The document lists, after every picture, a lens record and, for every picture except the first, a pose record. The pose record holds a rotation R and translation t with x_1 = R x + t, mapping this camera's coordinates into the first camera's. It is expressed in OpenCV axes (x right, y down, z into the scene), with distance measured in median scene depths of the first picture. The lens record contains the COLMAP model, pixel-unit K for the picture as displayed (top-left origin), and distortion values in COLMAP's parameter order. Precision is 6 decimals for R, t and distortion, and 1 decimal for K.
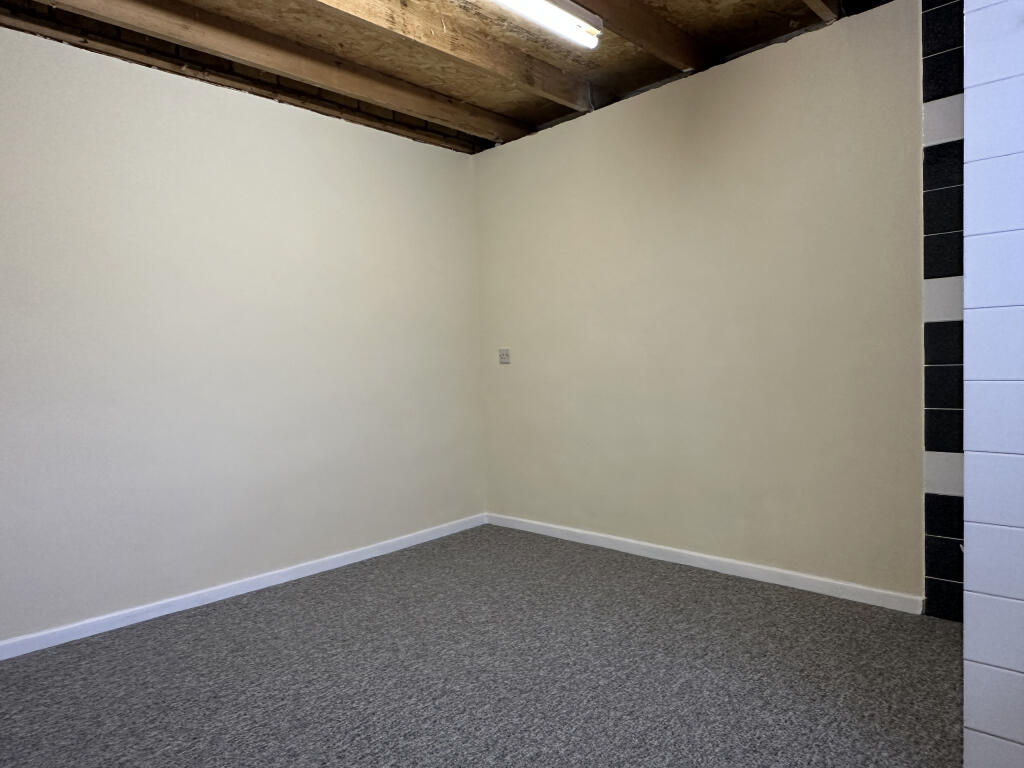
lens RADIAL K [[662.2, 0, 514.0], [0, 662.2, 384.3], [0, 0, 1]] dist [0.002794, -0.000545]
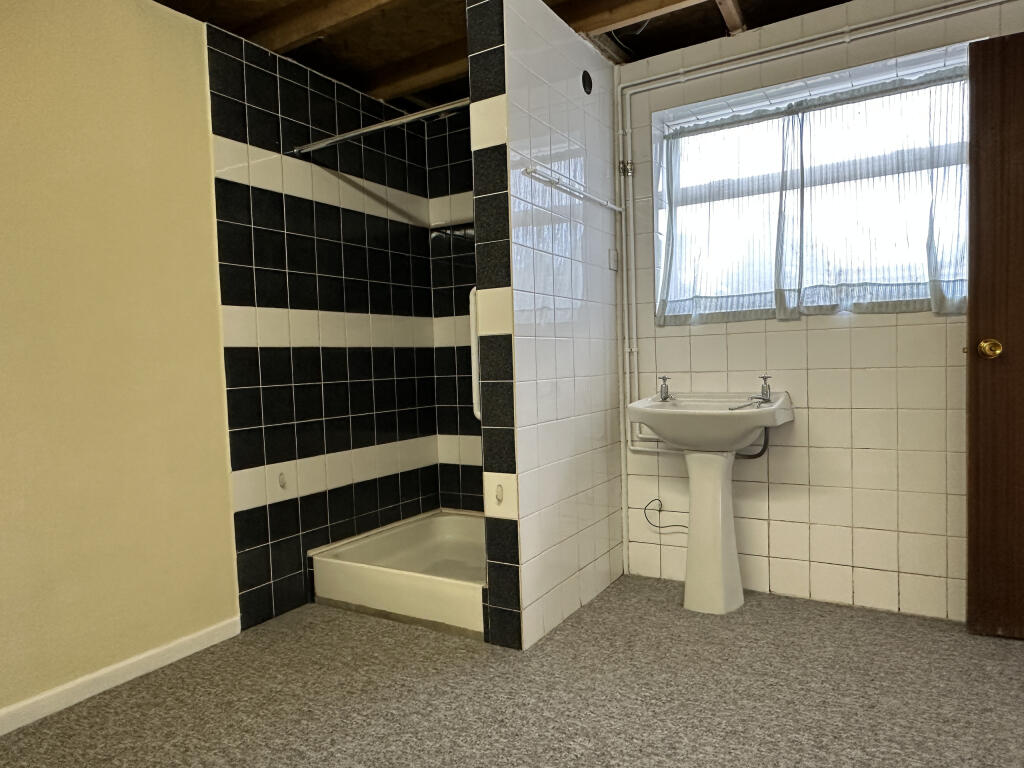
lens RADIAL K [[662.2, 0, 514.6], [0, 662.2, 387.5], [0, 0, 1]] dist [0.002794, -0.000545]
pose [[-0.216710, -0.001889, 0.976234, -0.468803], [0.083377, 0.996309, 0.020436, -0.014555], [-0.972669, 0.085824, -0.215753, 0.764367]]
